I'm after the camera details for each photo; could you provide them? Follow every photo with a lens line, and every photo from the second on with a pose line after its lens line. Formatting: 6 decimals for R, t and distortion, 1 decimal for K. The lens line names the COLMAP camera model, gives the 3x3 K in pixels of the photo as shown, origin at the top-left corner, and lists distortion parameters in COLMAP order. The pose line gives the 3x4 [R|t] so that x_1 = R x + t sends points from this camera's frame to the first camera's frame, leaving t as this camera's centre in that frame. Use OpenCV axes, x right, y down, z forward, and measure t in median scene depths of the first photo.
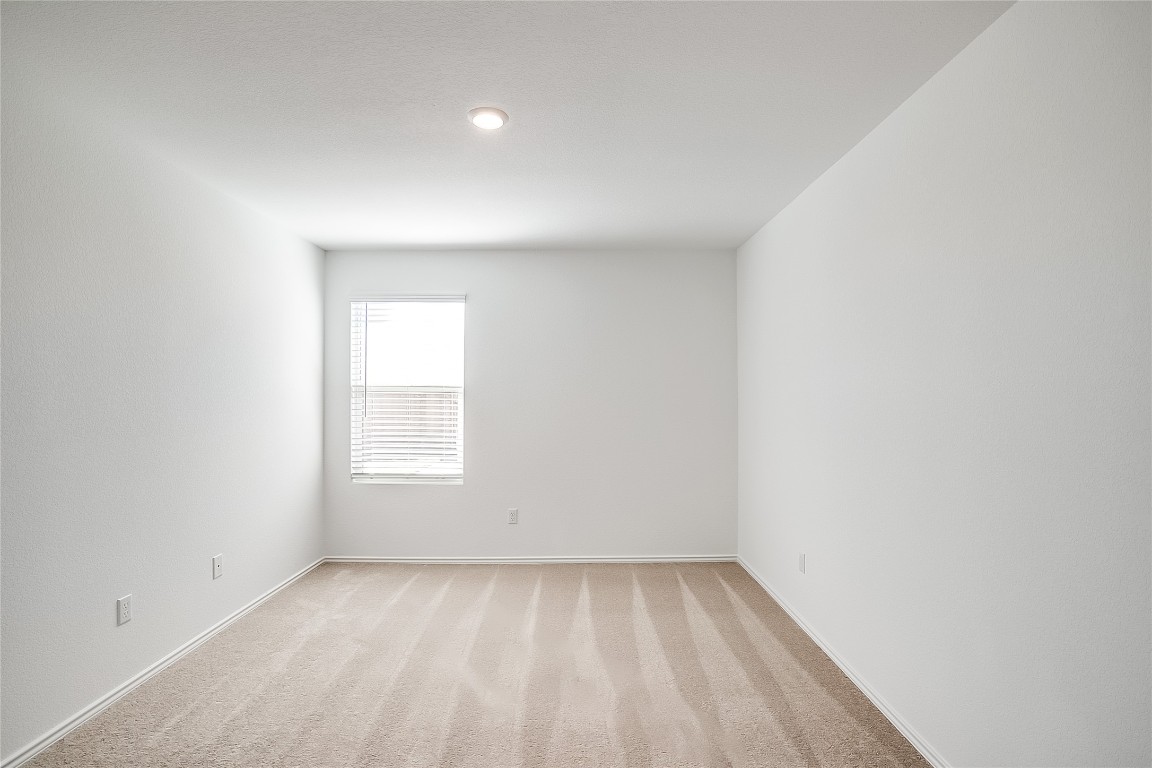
lens RADIAL K [[532.3, 0, 571.5], [0, 532.3, 387.2], [0, 0, 1]] dist [-0.037830, 0.011695]
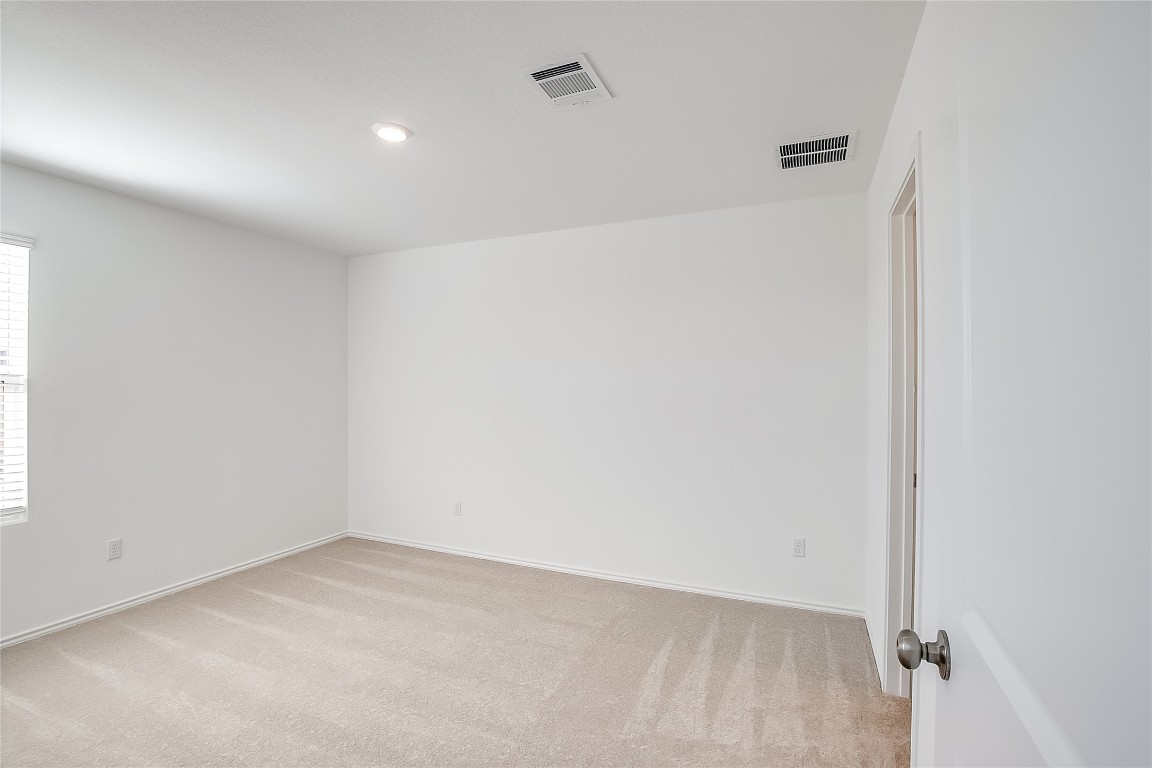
lens RADIAL K [[532.3, 0, 571.5], [0, 532.3, 387.2], [0, 0, 1]] dist [-0.037830, 0.011695]
pose [[0.428029, -0.004530, 0.903754, -0.550099], [-0.007434, 0.999936, 0.008533, 0.003935], [-0.903734, -0.010371, 0.427968, 0.117447]]
